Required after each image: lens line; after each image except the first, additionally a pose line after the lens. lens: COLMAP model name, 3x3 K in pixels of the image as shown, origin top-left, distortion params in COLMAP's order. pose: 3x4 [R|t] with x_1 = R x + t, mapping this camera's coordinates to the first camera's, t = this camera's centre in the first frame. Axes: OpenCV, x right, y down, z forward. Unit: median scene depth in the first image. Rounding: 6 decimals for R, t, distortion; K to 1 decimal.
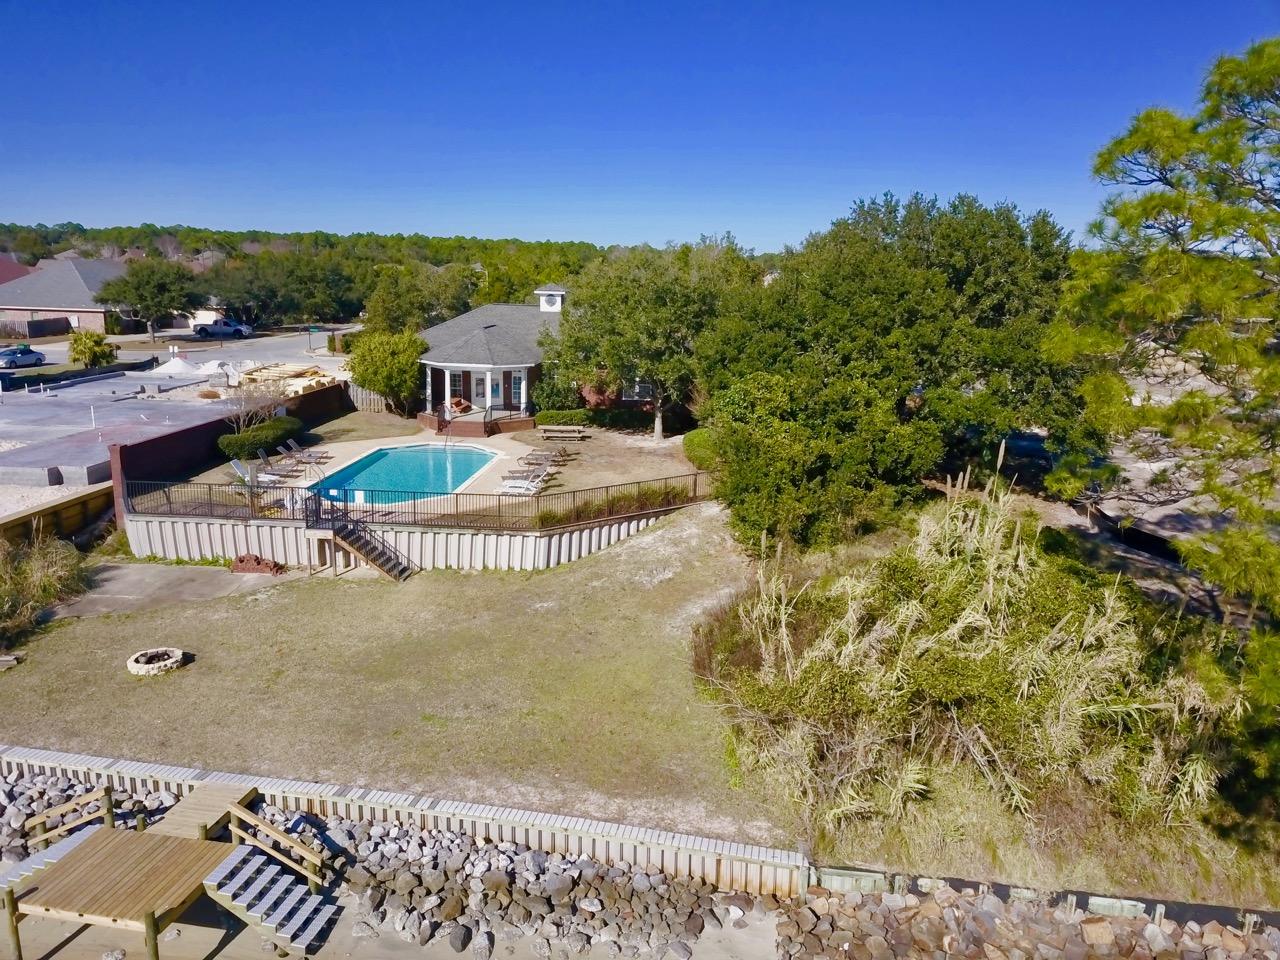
lens RADIAL K [[964.5, 0, 642.7], [0, 964.5, 477.3], [0, 0, 1]] dist [0.020870, -0.002739]
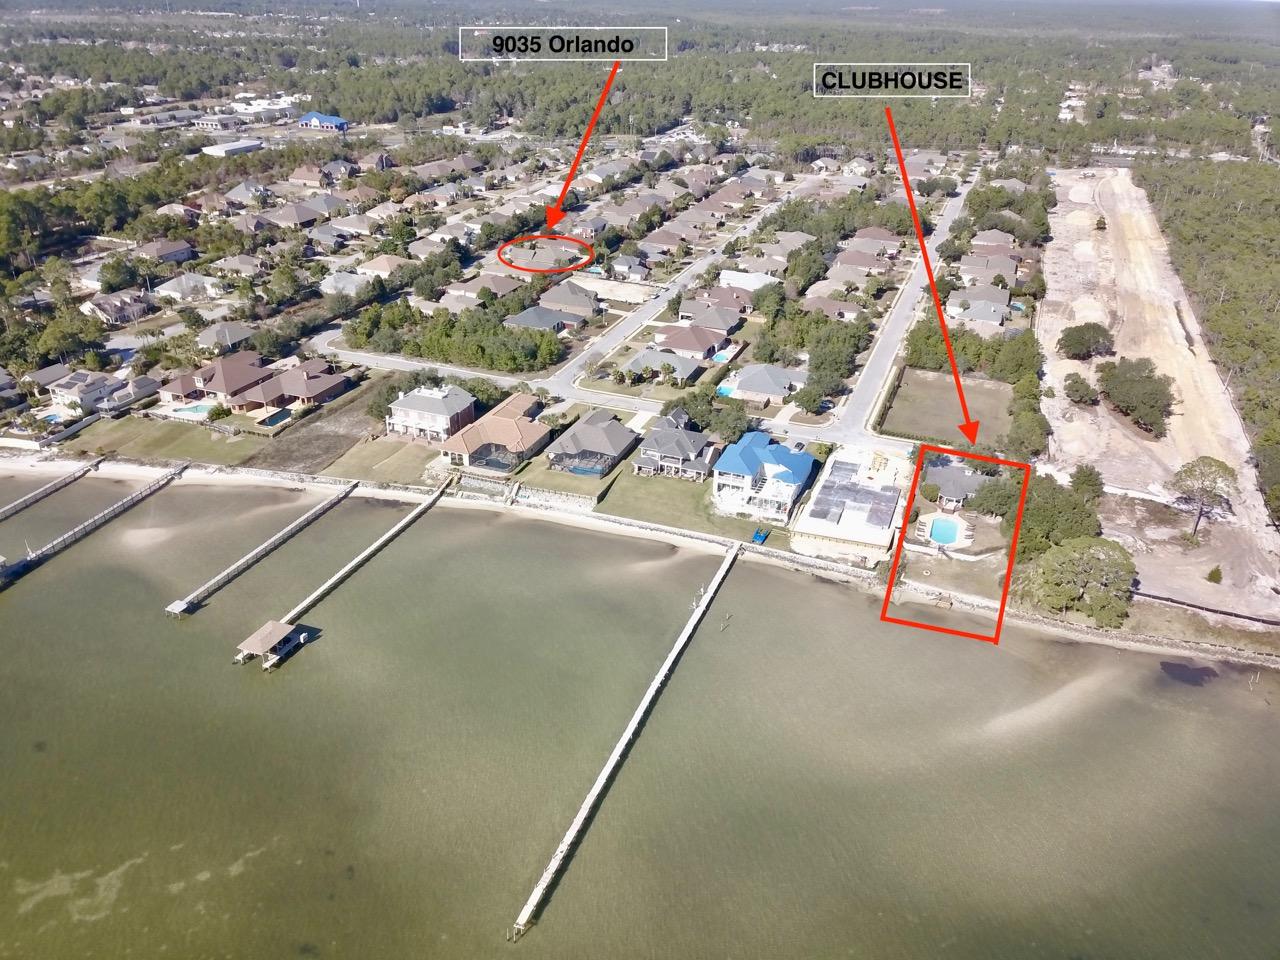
lens RADIAL K [[964.5, 0, 640.2], [0, 964.5, 479.7], [0, 0, 1]] dist [0.020870, -0.002739]
pose [[0.957422, 0.111569, -0.266261, -0.353125], [-0.039663, 0.964393, 0.261481, -1.230543], [0.285953, -0.239787, 0.927757, -3.325647]]
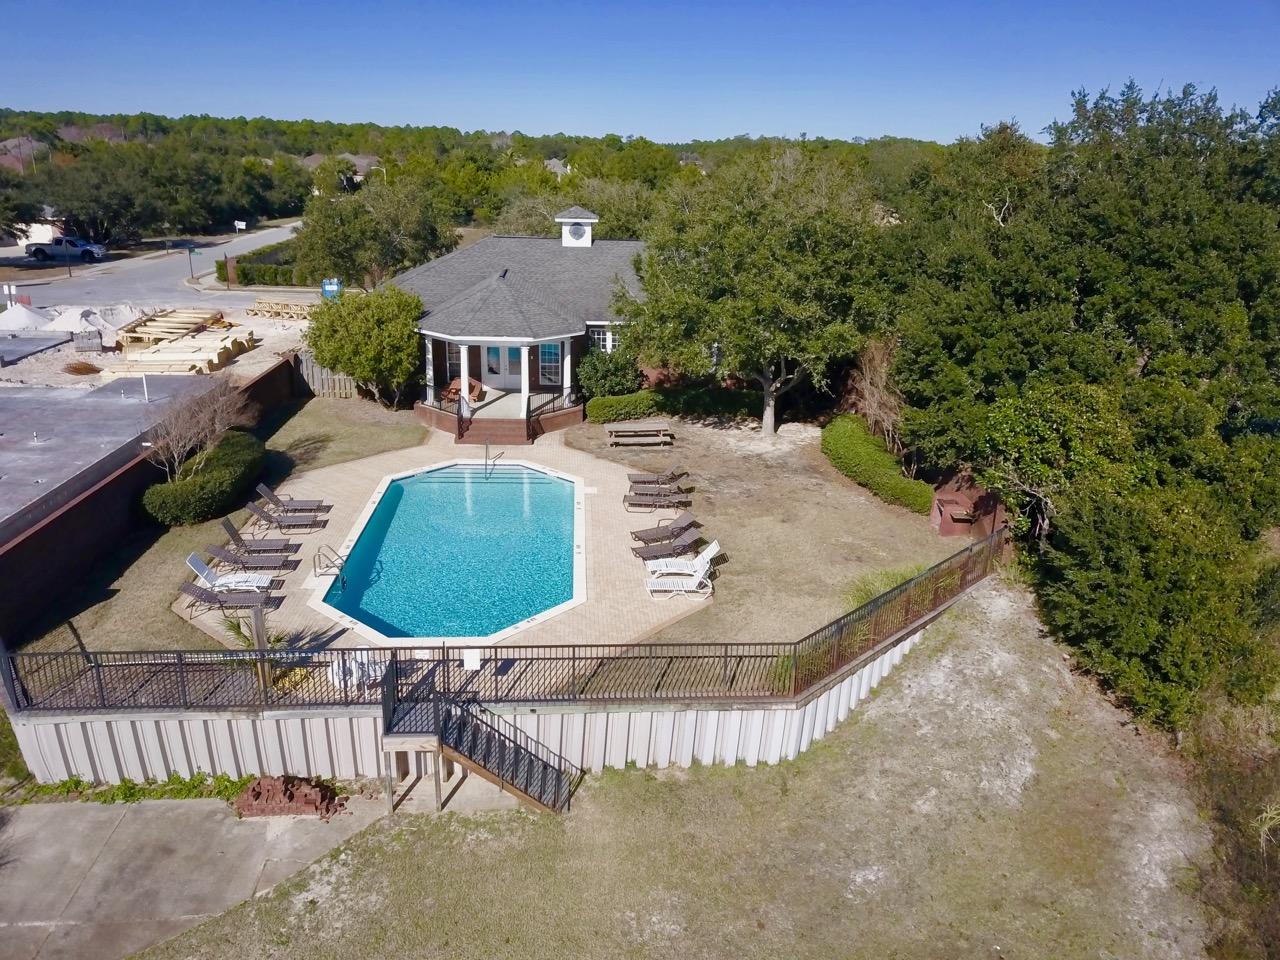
lens RADIAL K [[964.5, 0, 639.1], [0, 964.5, 480.6], [0, 0, 1]] dist [0.020870, -0.002739]
pose [[0.990906, -0.042458, 0.127683, -0.163278], [0.027952, 0.993164, 0.113328, -0.086050], [-0.131621, -0.108728, 0.985319, 0.284428]]
